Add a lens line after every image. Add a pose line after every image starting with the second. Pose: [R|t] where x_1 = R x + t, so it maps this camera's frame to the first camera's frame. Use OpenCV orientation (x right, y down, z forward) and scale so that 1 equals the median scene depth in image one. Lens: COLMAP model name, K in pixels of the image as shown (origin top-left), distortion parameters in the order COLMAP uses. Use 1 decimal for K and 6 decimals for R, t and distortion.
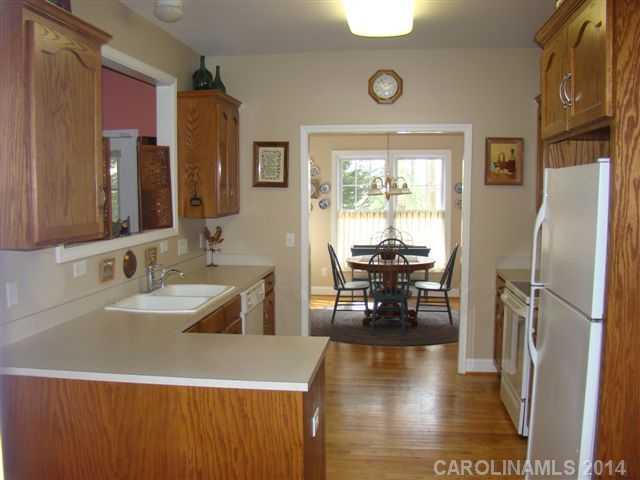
lens RADIAL K [[629.6, 0, 319.0], [0, 629.6, 241.4], [0, 0, 1]] dist [-0.001949, 0.000000]
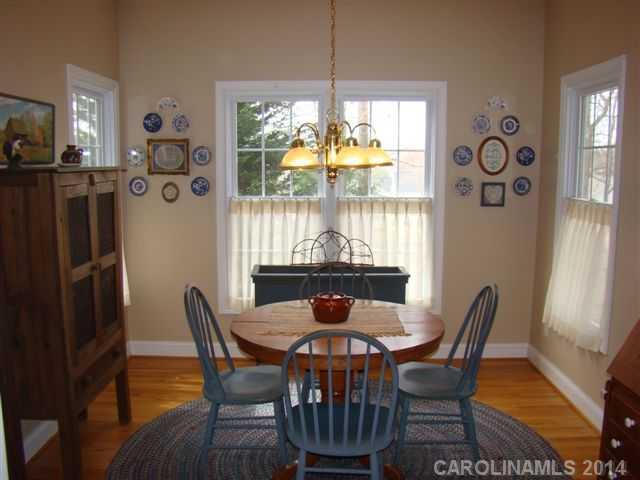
lens RADIAL K [[629.6, 0, 321.7], [0, 629.6, 239.5], [0, 0, 1]] dist [-0.001949, 0.000000]
pose [[0.992206, -0.012135, 0.124016, 0.042340], [0.005946, 0.998724, 0.050147, -0.041680], [-0.124466, -0.049019, 0.991012, 0.485405]]
